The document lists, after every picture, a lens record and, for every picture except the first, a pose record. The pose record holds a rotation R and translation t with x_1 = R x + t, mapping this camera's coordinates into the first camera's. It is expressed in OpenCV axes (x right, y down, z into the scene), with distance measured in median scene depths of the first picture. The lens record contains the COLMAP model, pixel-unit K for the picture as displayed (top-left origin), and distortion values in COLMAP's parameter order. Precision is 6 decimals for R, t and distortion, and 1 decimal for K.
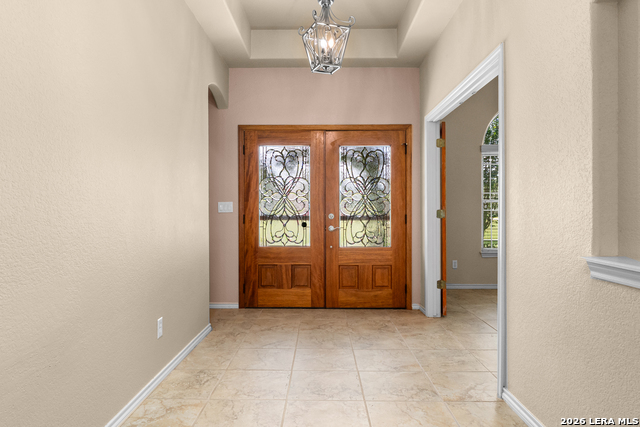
lens RADIAL K [[416.3, 0, 322.0], [0, 416.3, 211.6], [0, 0, 1]] dist [0.004226, -0.004561]
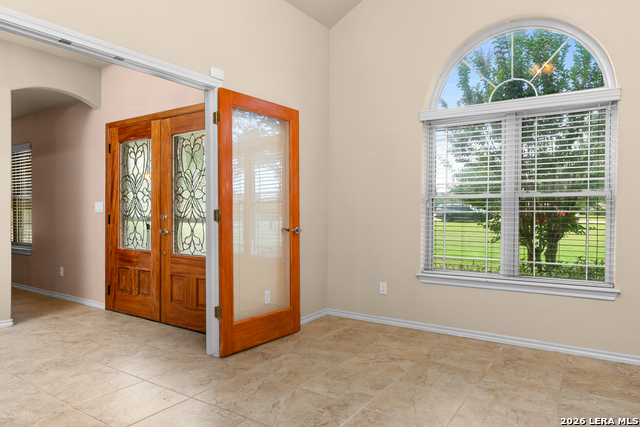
lens RADIAL K [[416.3, 0, 322.9], [0, 416.3, 216.0], [0, 0, 1]] dist [0.004226, -0.004561]
pose [[0.843745, 0.011796, -0.536614, 0.762642], [-0.008820, 0.999928, 0.008113, -0.002201], [0.536671, -0.002112, 0.843789, 0.443247]]
